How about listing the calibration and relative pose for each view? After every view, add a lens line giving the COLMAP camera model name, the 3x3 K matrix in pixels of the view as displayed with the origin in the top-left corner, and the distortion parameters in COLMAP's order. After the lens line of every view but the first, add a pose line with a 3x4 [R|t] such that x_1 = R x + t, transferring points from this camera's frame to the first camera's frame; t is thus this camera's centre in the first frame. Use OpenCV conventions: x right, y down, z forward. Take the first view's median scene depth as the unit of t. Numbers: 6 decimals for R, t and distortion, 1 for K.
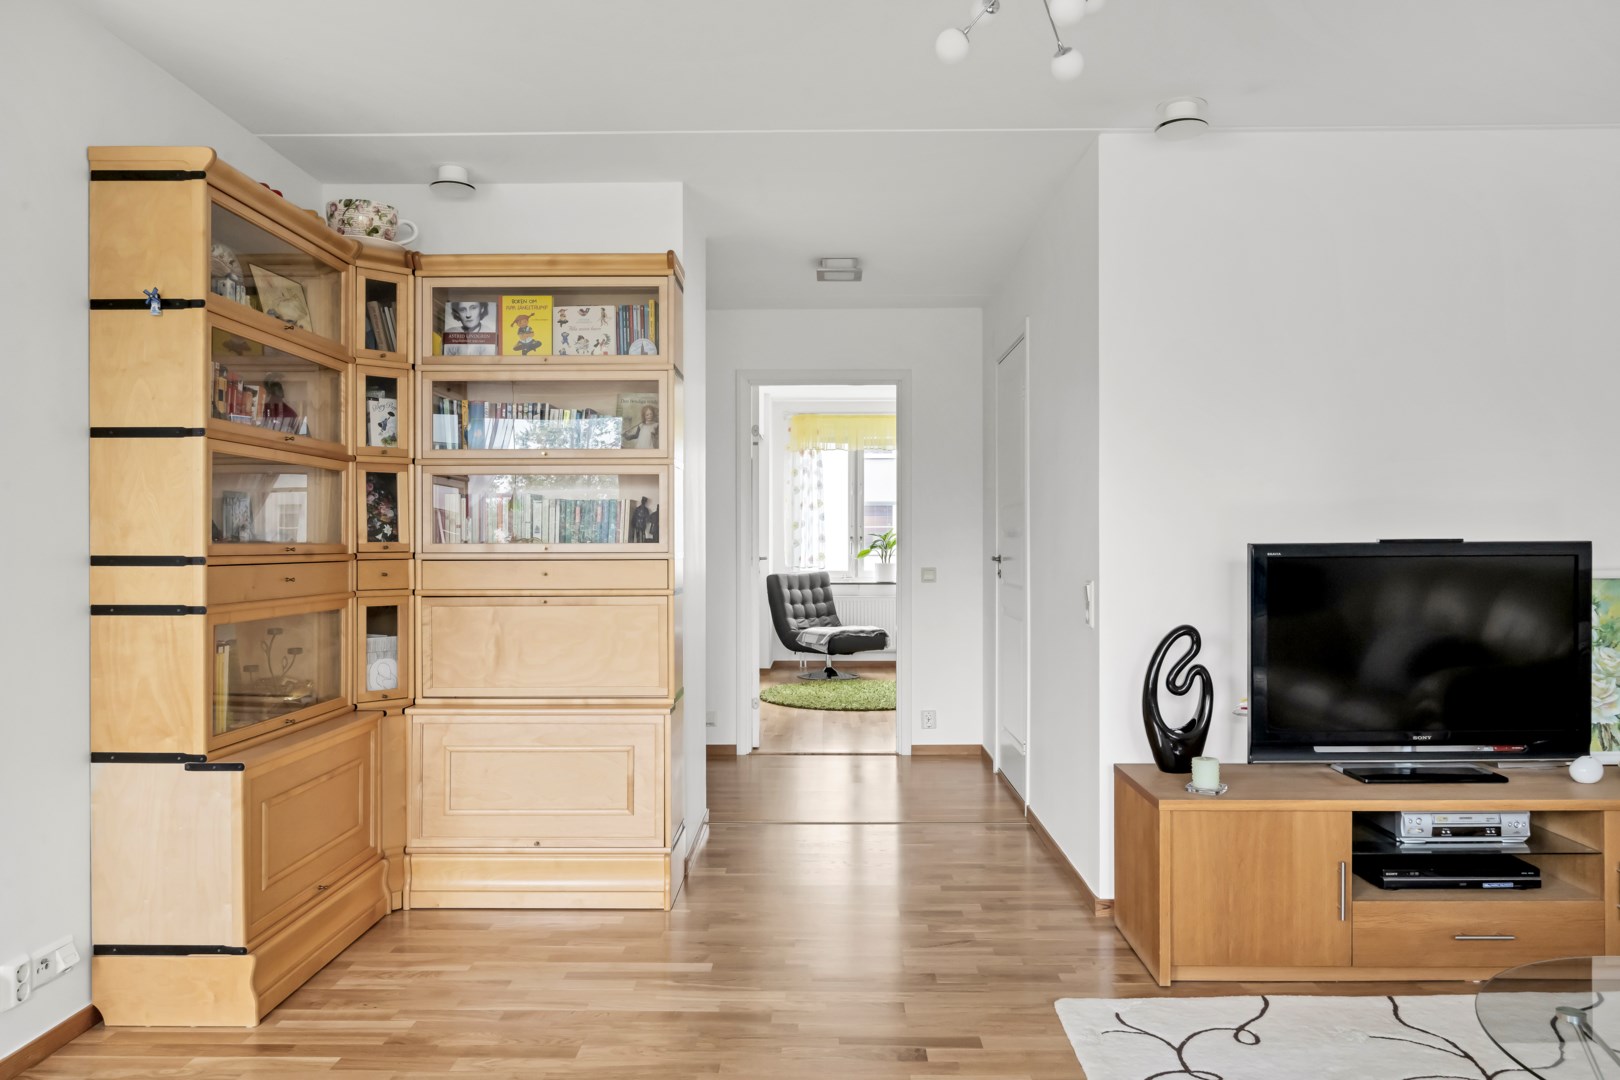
lens RADIAL K [[1145.7, 0, 811.9], [0, 1145.7, 544.1], [0, 0, 1]] dist [-0.007042, -0.002347]
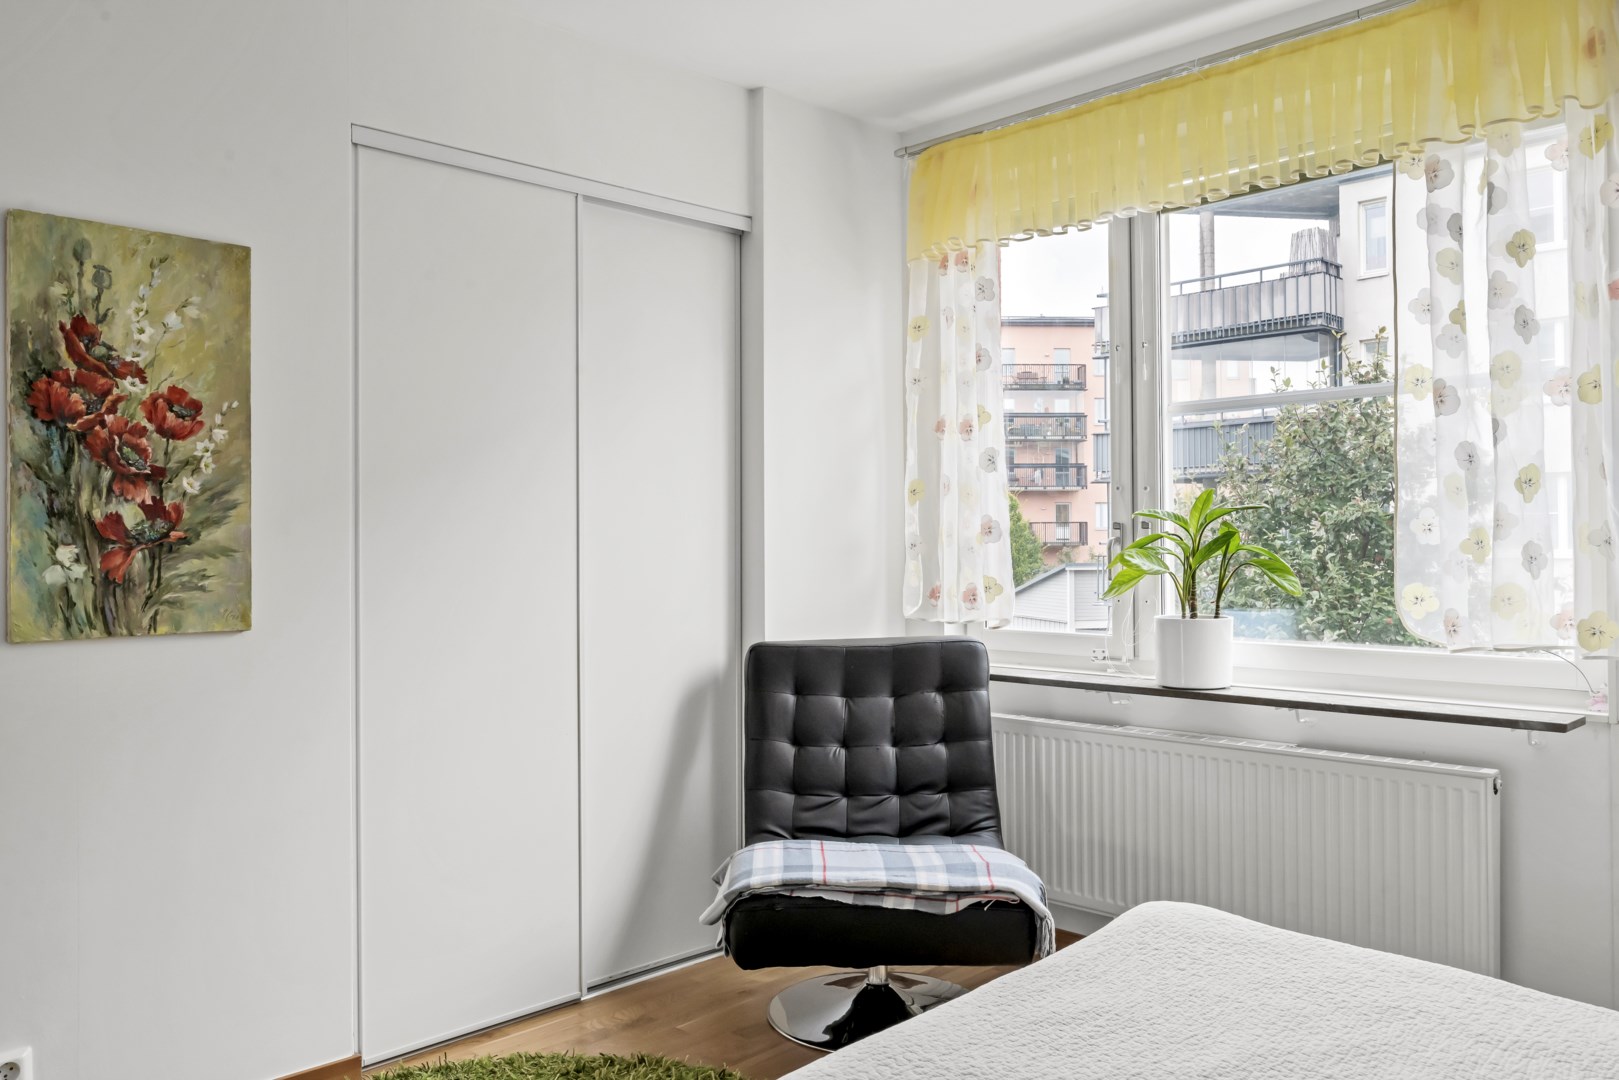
lens RADIAL K [[1240.0, 0, 807.0], [0, 1240.0, 499.9], [0, 0, 1]] dist [-0.005392, -0.002124]
pose [[0.710672, -0.029312, -0.702912, 0.213751], [0.002160, 0.999218, -0.039485, 0.000500], [0.703520, 0.026542, 0.710180, 0.746966]]
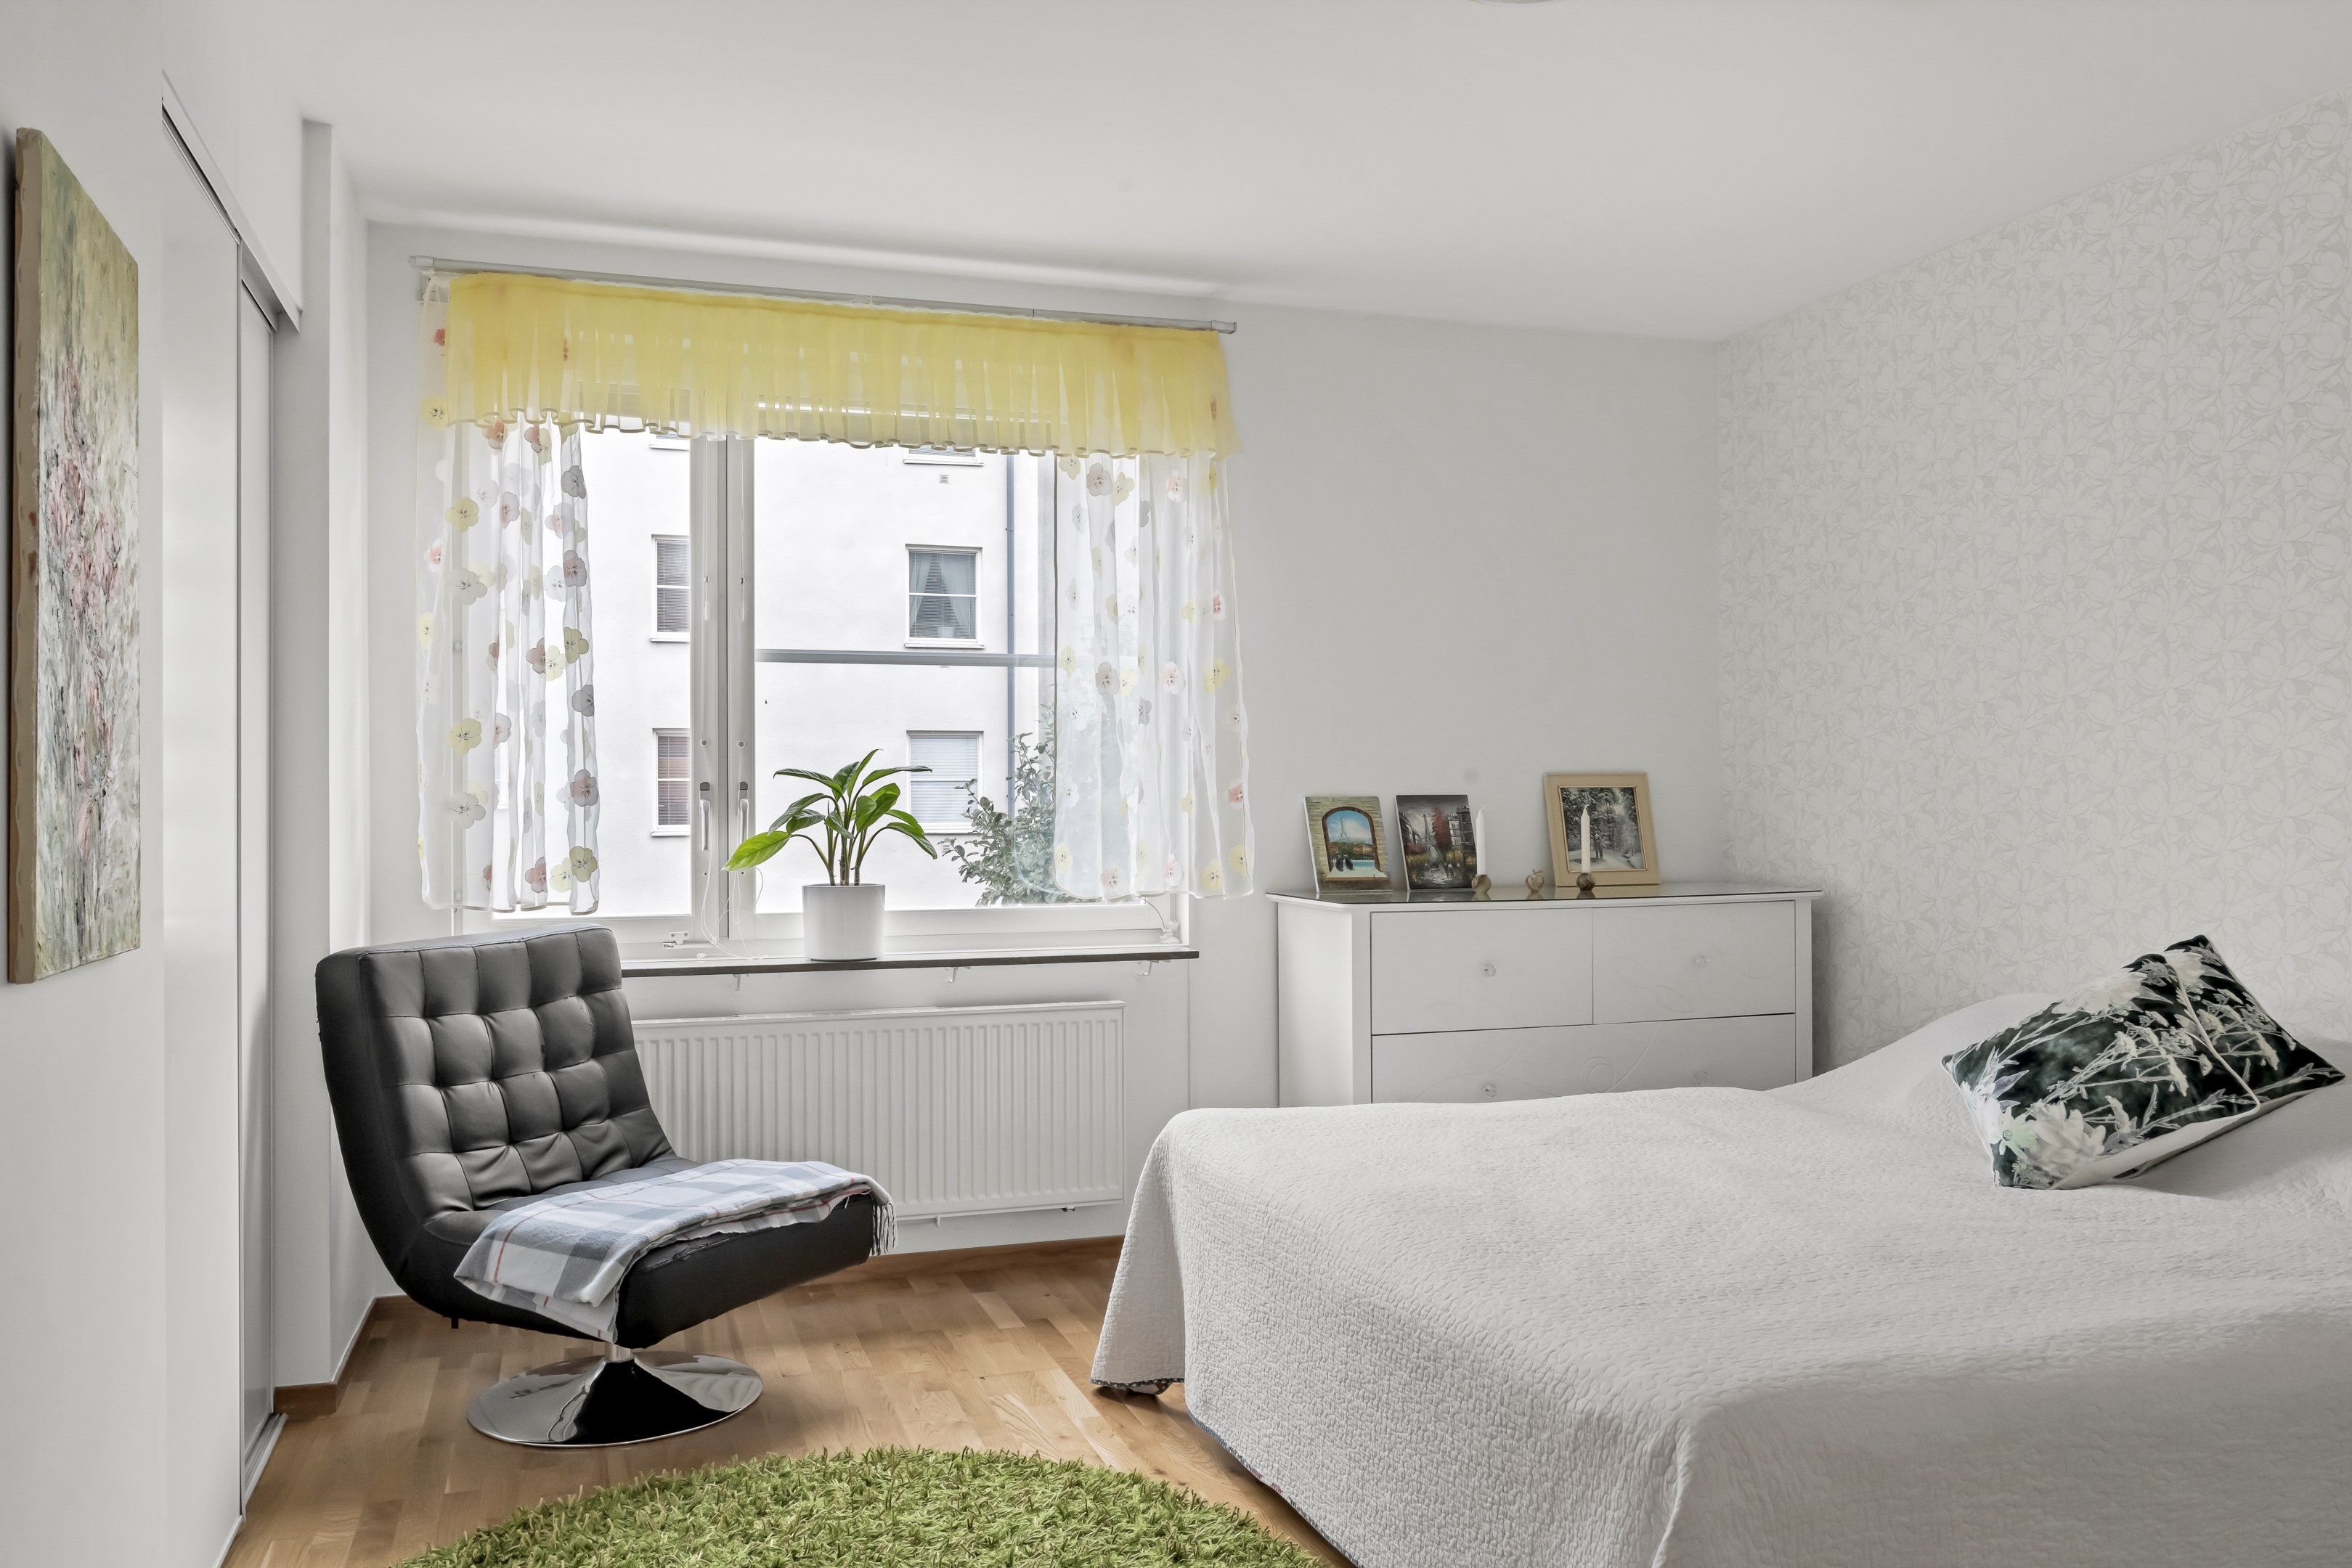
lens RADIAL K [[1784.5, 0, 1171.7], [0, 1784.5, 783.7], [0, 0, 1]] dist [0.011657, 0.004769]
pose [[0.945521, -0.001292, 0.325559, 0.003245], [0.006690, 0.999858, -0.015462, 0.000791], [-0.325493, 0.016798, 0.945395, 0.614946]]
